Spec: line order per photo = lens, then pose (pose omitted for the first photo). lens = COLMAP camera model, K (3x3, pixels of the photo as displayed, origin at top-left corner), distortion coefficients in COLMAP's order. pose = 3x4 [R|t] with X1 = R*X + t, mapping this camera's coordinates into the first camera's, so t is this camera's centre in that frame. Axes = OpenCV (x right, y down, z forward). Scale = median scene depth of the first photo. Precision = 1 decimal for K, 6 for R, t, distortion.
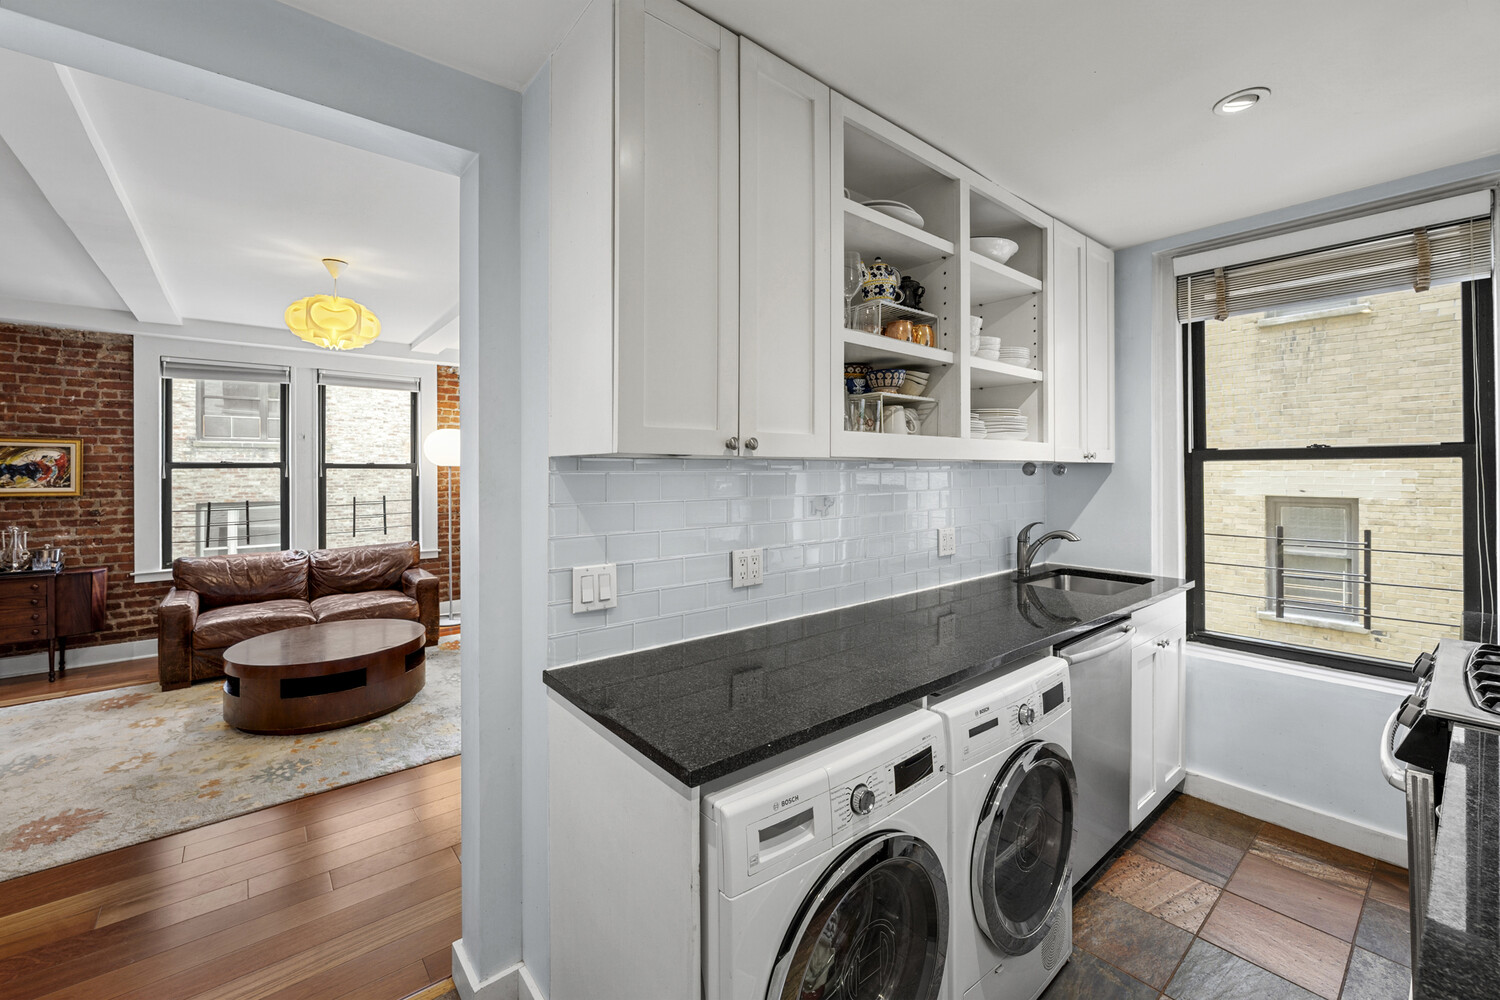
lens RADIAL K [[607.9, 0, 744.4], [0, 607.9, 466.1], [0, 0, 1]] dist [-0.001086, -0.000084]
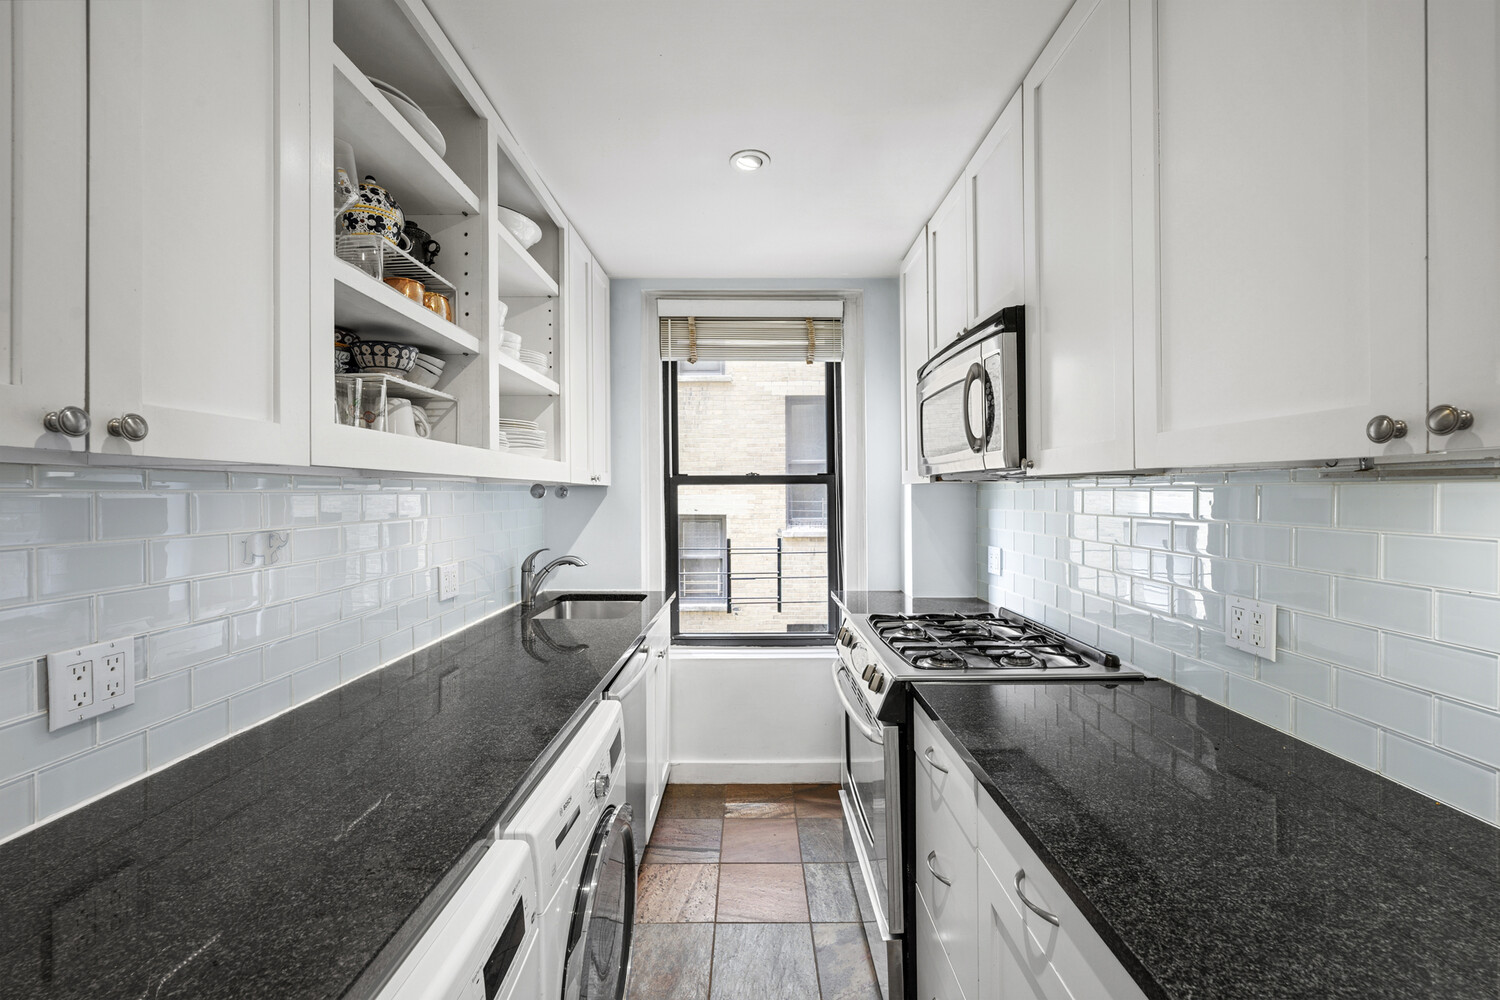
lens RADIAL K [[596.5, 0, 750.0], [0, 596.5, 500.0], [0, 0, 1]] dist [-0.004098, -0.000200]
pose [[0.636145, -0.005825, 0.771547, -0.030058], [-0.005632, 0.999910, 0.012193, 0.008527], [-0.771549, -0.012102, 0.636055, 0.298905]]
